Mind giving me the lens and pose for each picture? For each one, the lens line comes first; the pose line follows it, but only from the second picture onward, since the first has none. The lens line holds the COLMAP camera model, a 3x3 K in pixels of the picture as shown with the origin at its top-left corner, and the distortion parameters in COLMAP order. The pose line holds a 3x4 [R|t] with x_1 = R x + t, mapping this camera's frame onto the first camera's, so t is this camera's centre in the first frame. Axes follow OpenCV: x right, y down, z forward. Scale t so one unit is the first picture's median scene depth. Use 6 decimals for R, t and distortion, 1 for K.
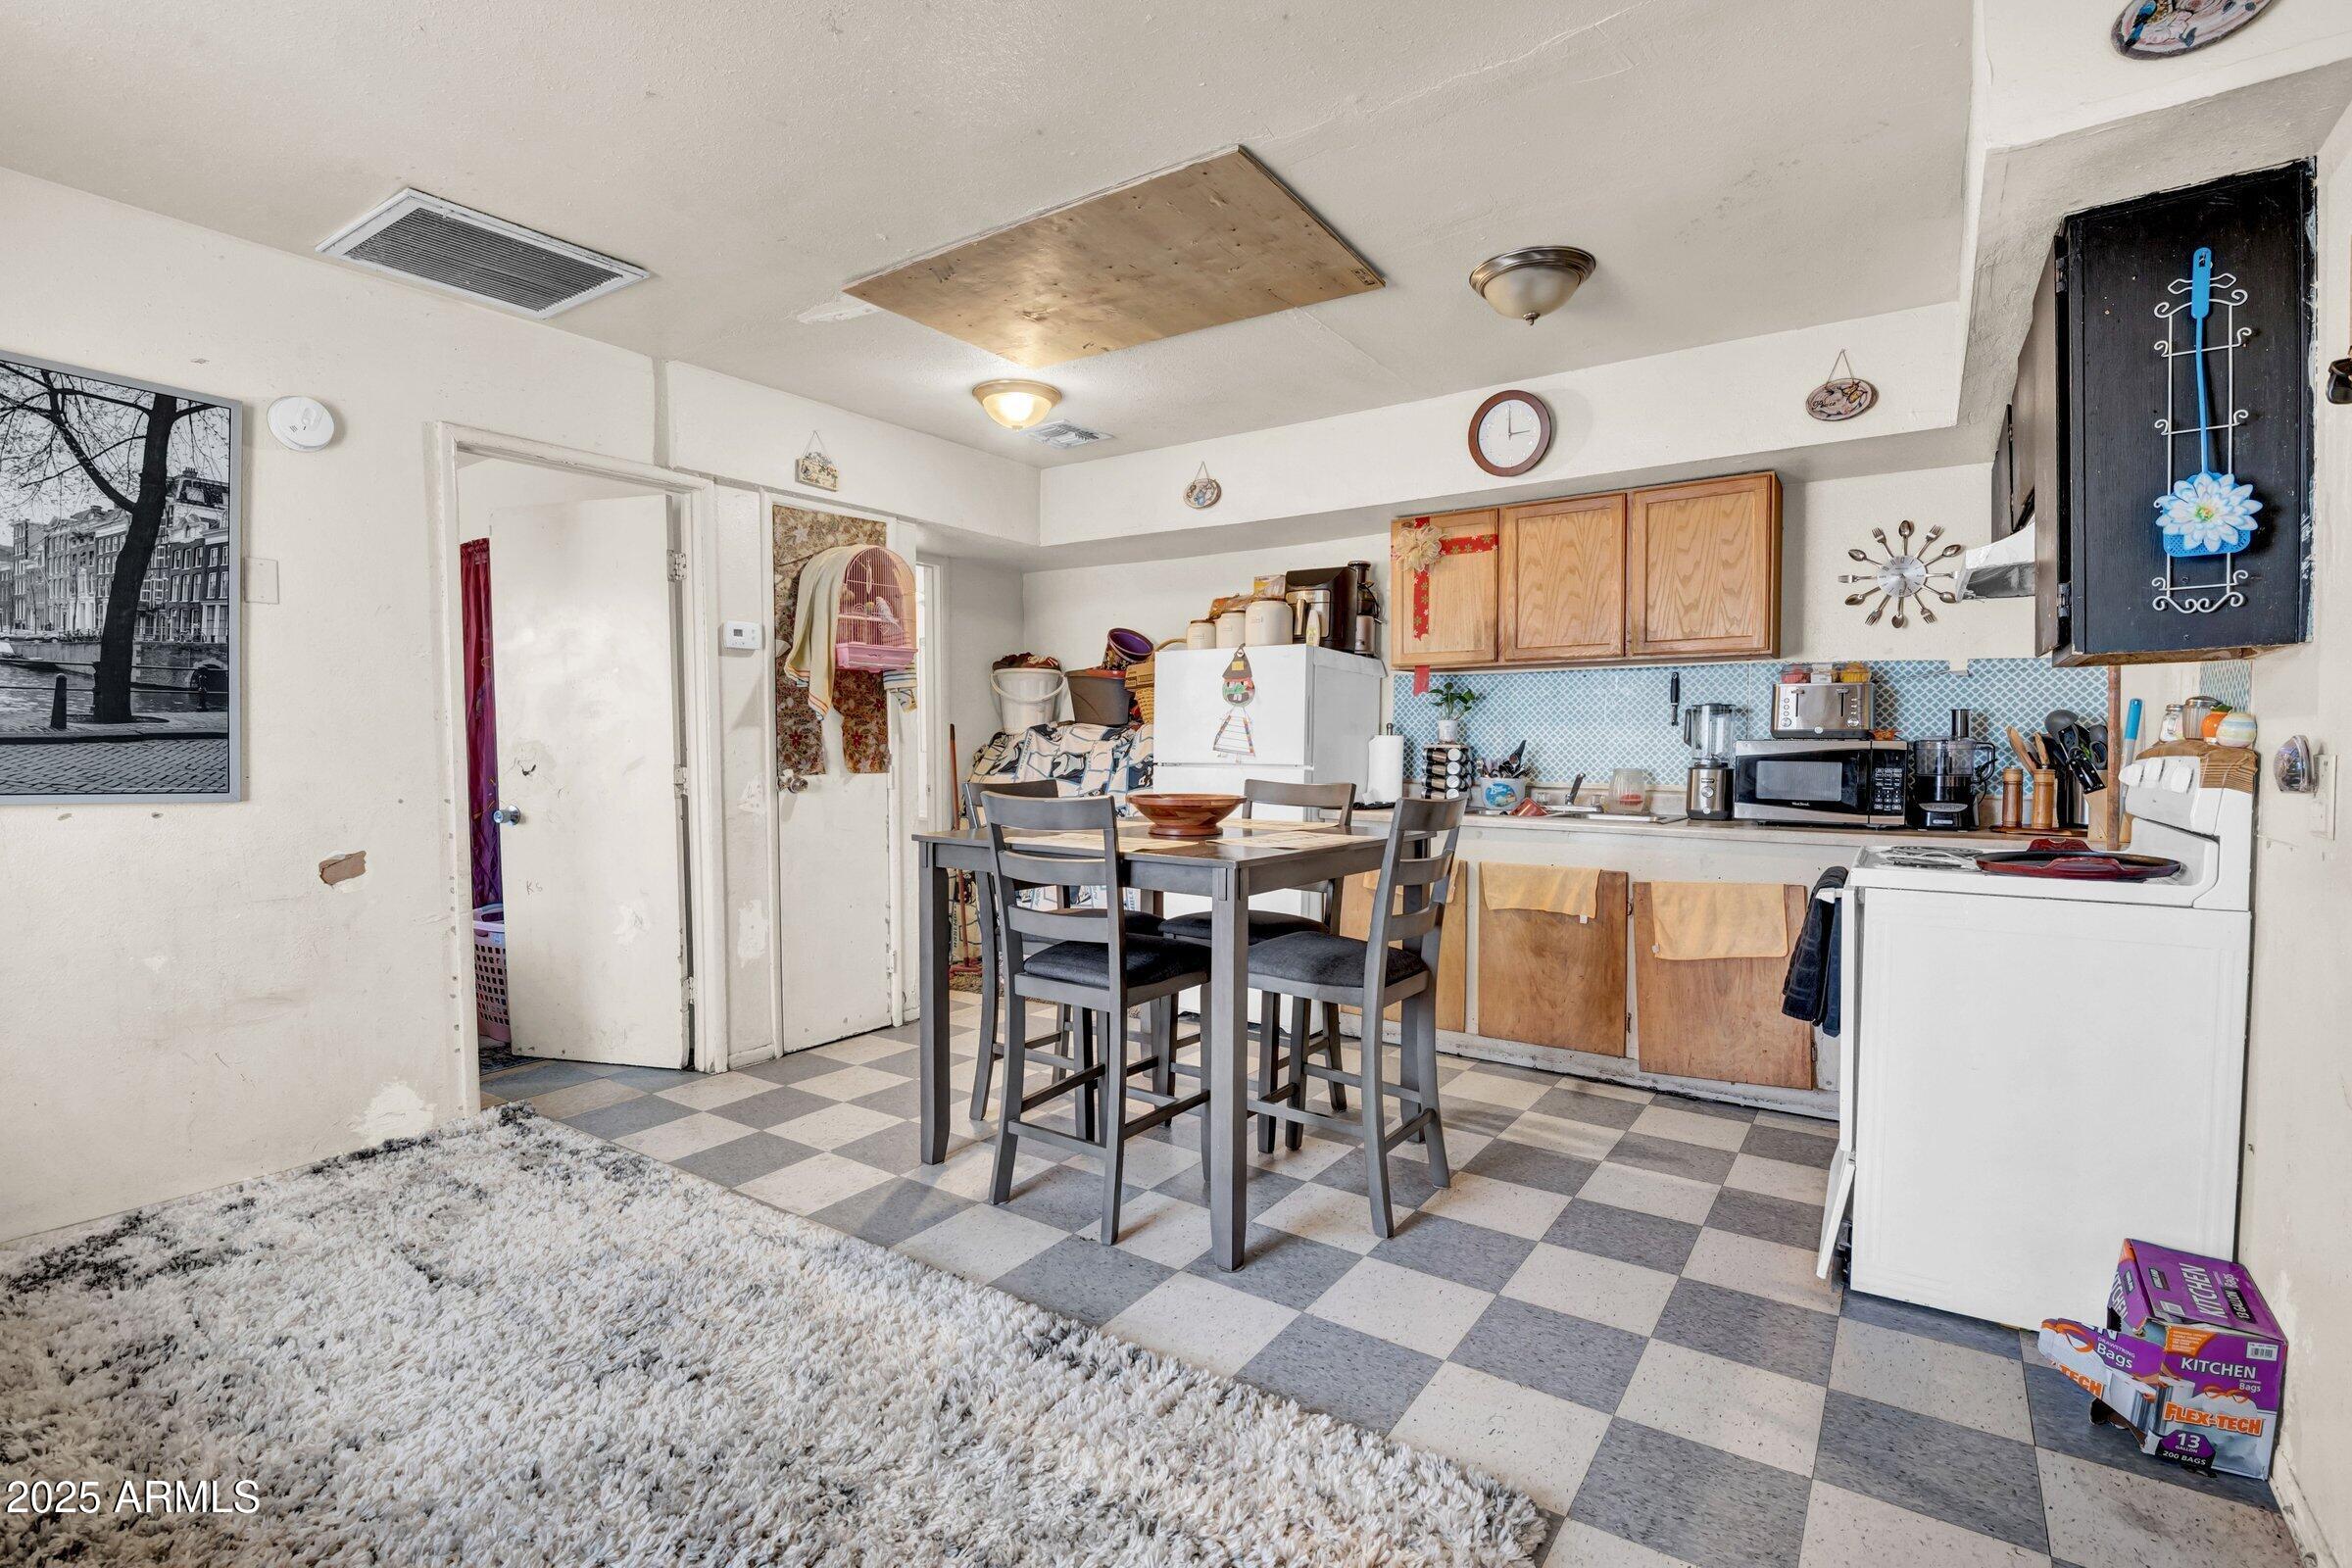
lens RADIAL K [[1118.1, 0, 1180.8], [0, 1118.1, 781.6], [0, 0, 1]] dist [-0.015161, -0.000495]
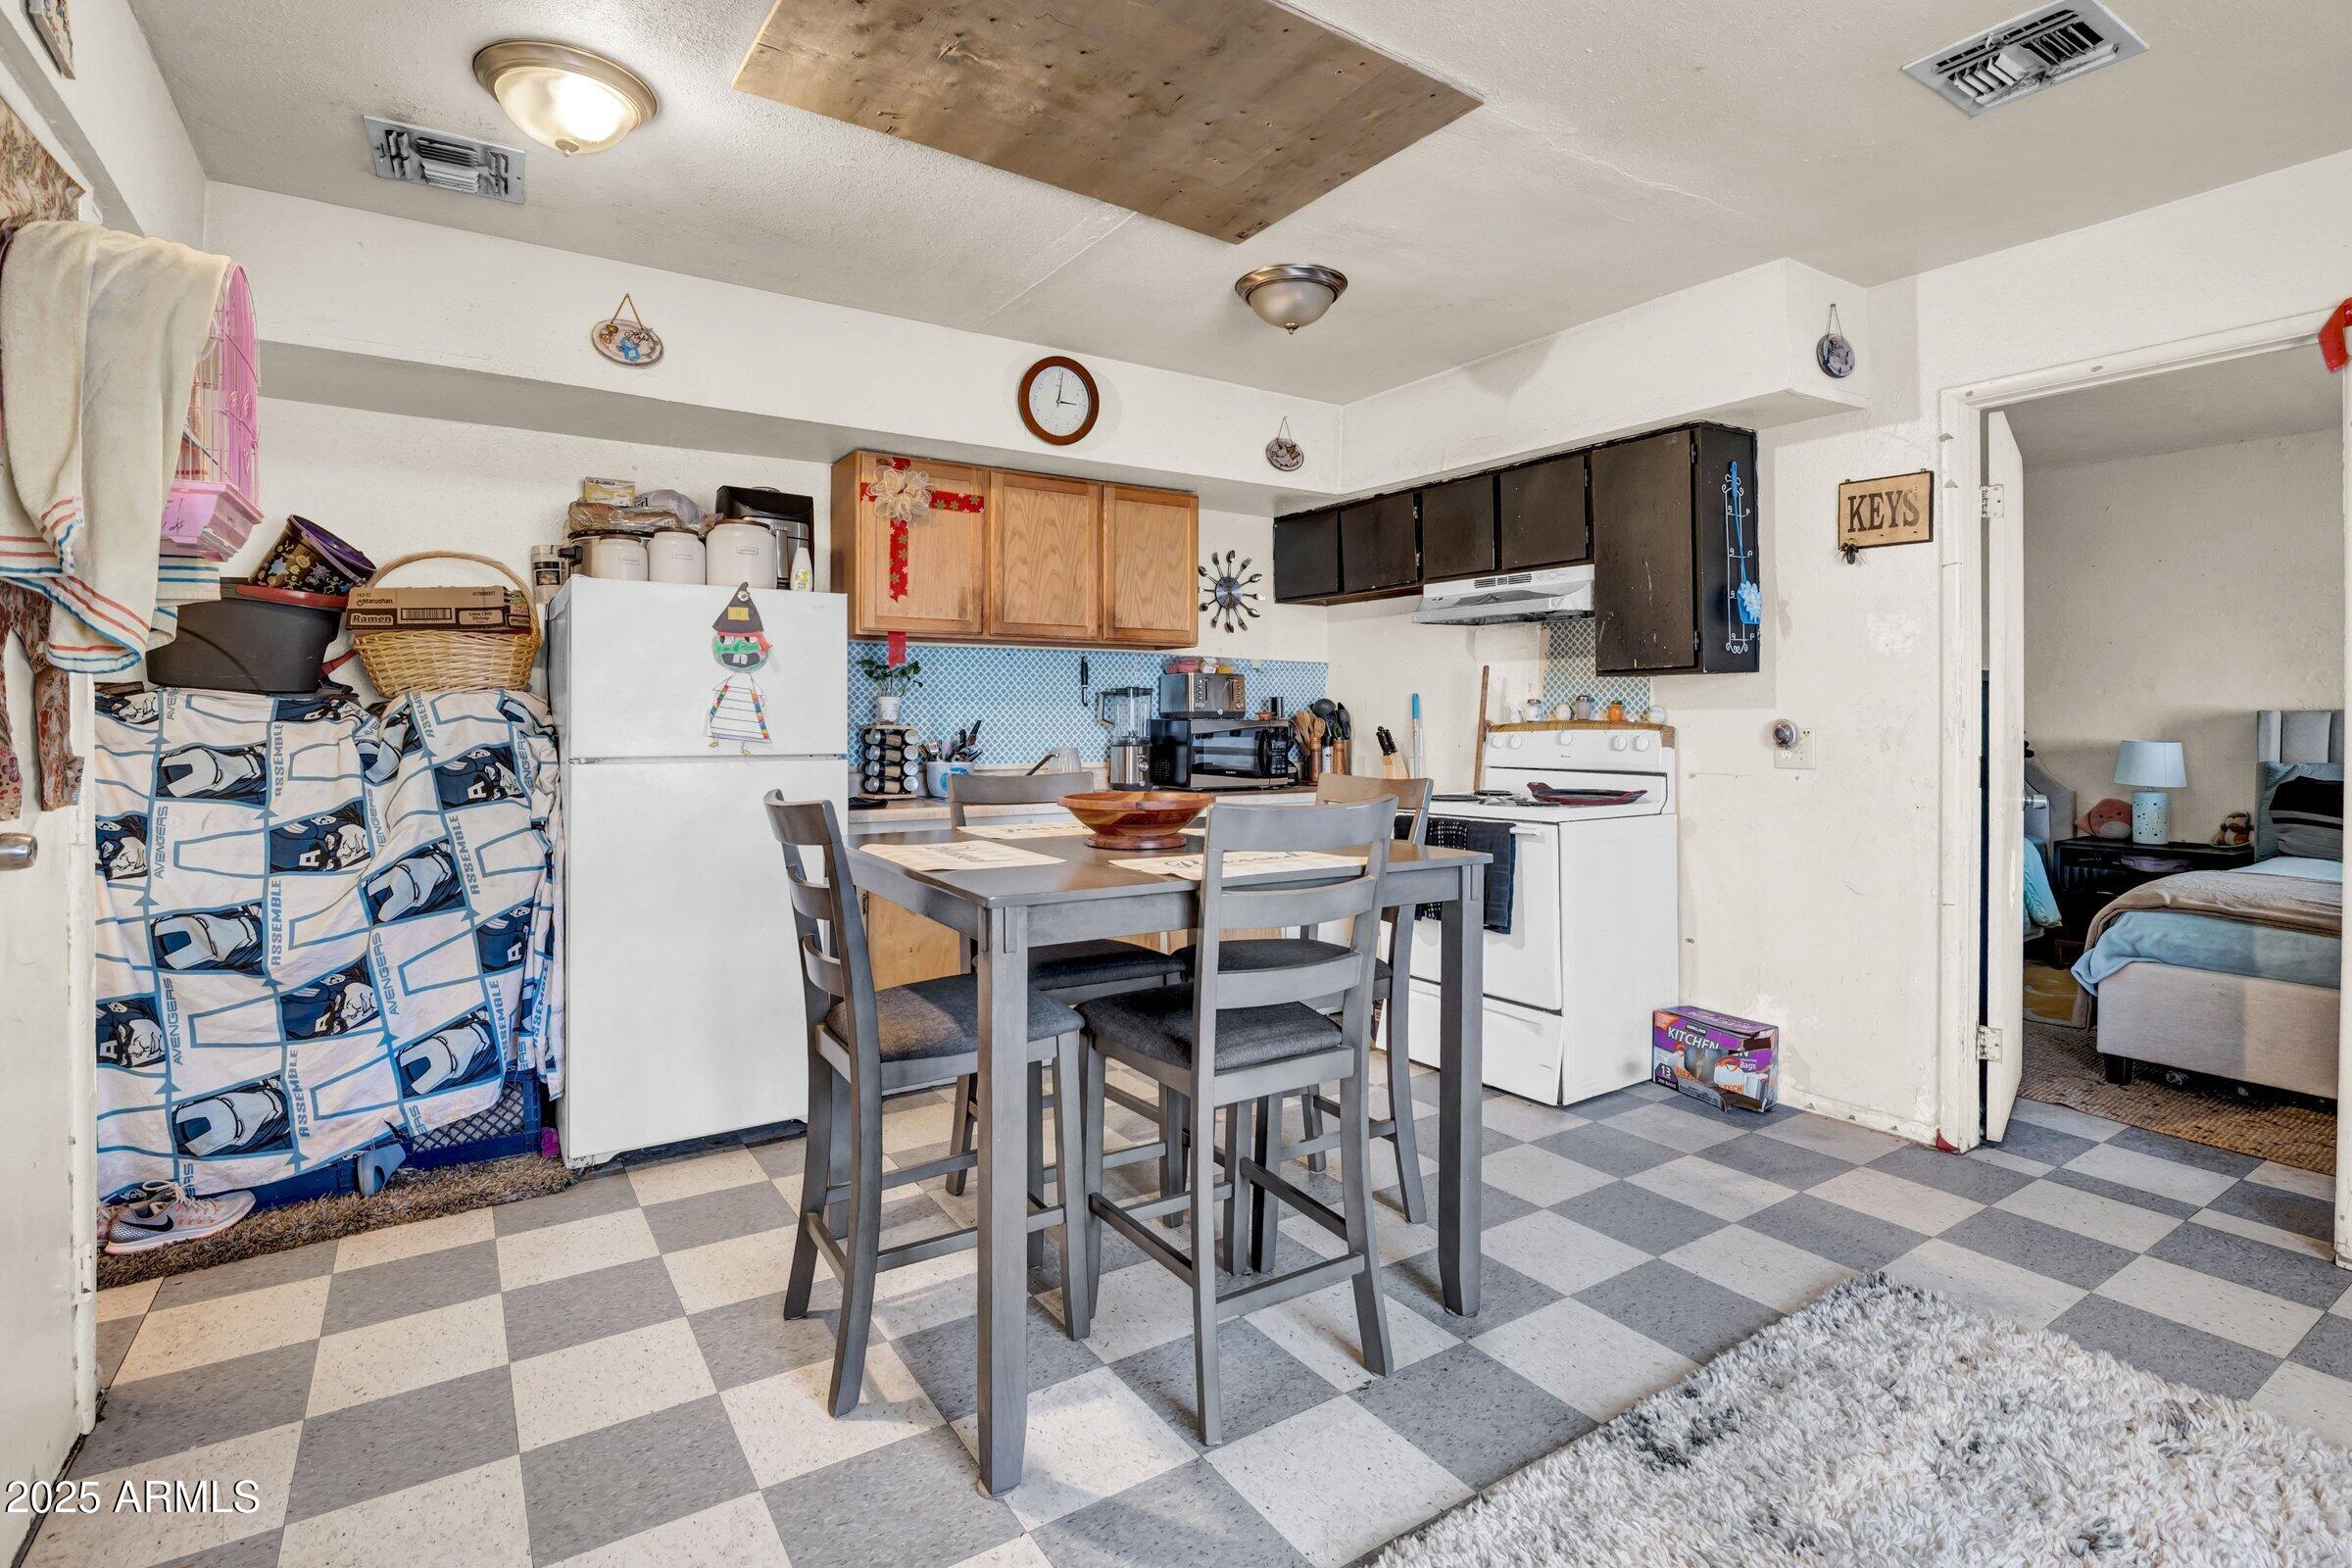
lens RADIAL K [[1118.1, 0, 1233.8], [0, 1118.1, 707.7], [0, 0, 1]] dist [-0.015161, -0.000495]
pose [[0.352180, 0.008891, 0.935890, -0.512428], [0.032087, 0.999252, -0.021567, -0.021970], [-0.935382, 0.037625, 0.351631, 0.498938]]
